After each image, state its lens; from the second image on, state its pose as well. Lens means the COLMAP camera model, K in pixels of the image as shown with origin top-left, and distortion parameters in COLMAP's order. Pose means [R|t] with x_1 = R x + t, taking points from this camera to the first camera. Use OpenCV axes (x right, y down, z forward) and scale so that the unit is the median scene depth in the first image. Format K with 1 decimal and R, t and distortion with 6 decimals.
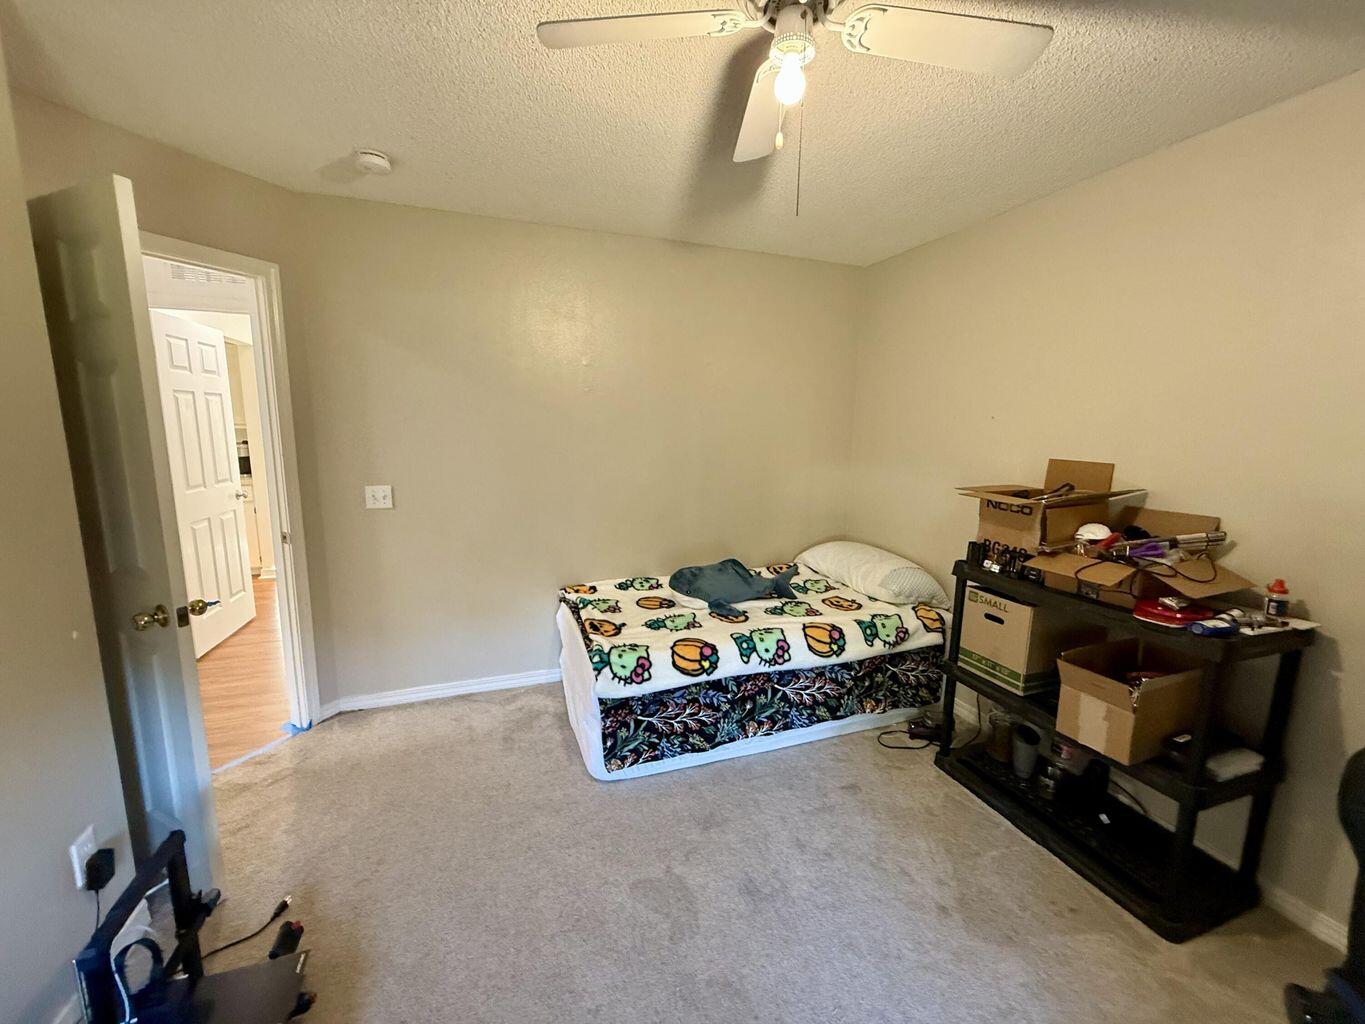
lens RADIAL K [[548.5, 0, 683.2], [0, 548.5, 514.1], [0, 0, 1]] dist [0.001367, 0.000203]
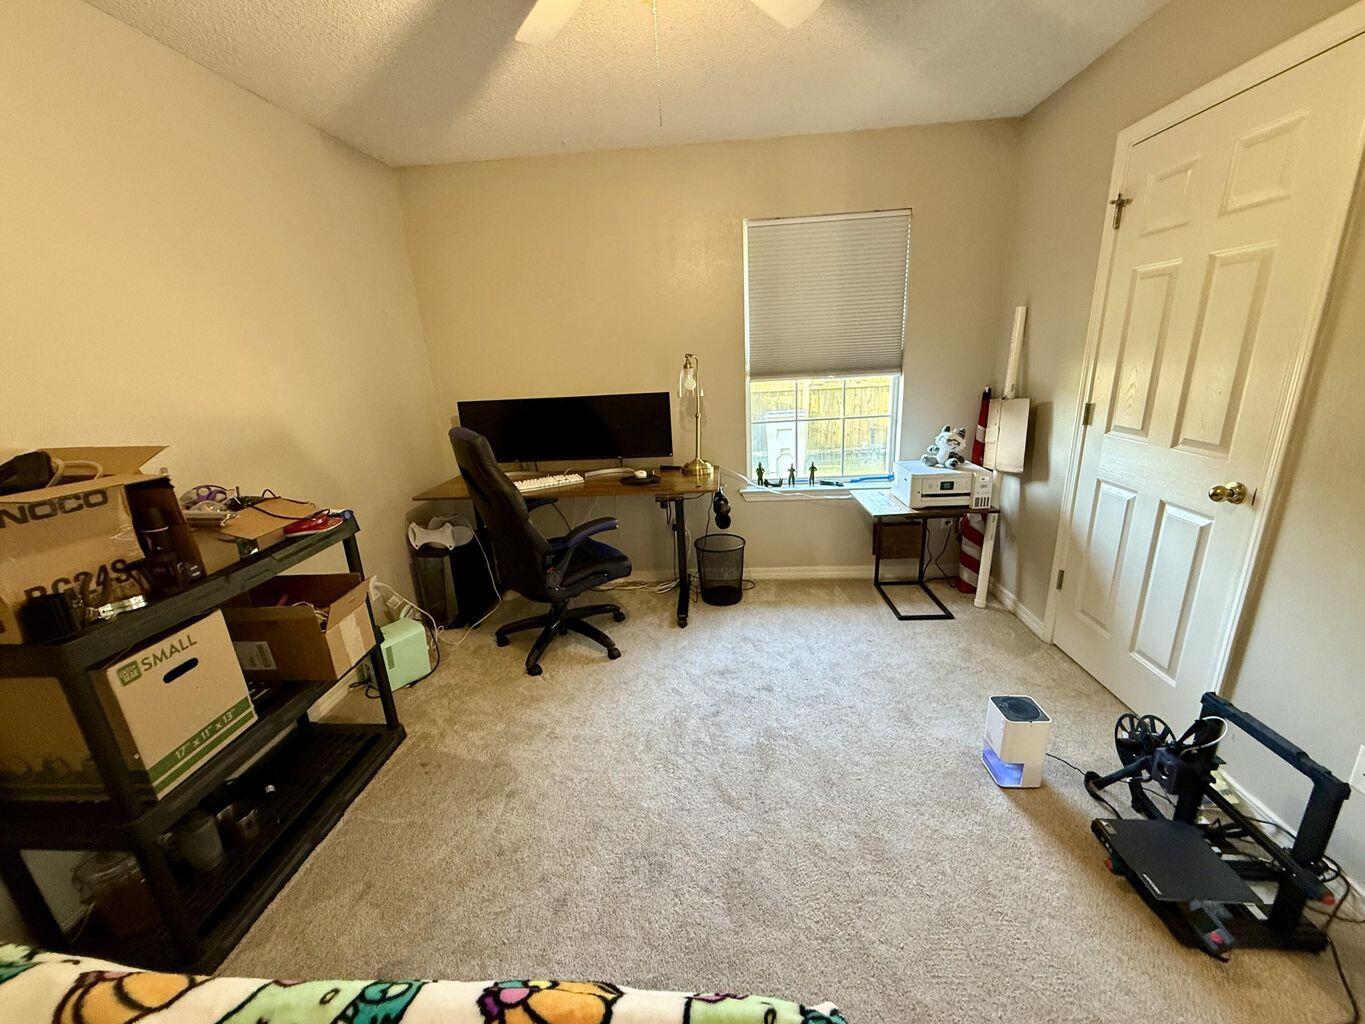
lens RADIAL K [[548.5, 0, 683.2], [0, 548.5, 514.1], [0, 0, 1]] dist [0.001367, 0.000203]
pose [[-0.916958, -0.086157, 0.389570, -0.184129], [0.095640, 0.900474, 0.424264, -0.181812], [-0.387351, 0.426291, -0.817457, 1.247845]]
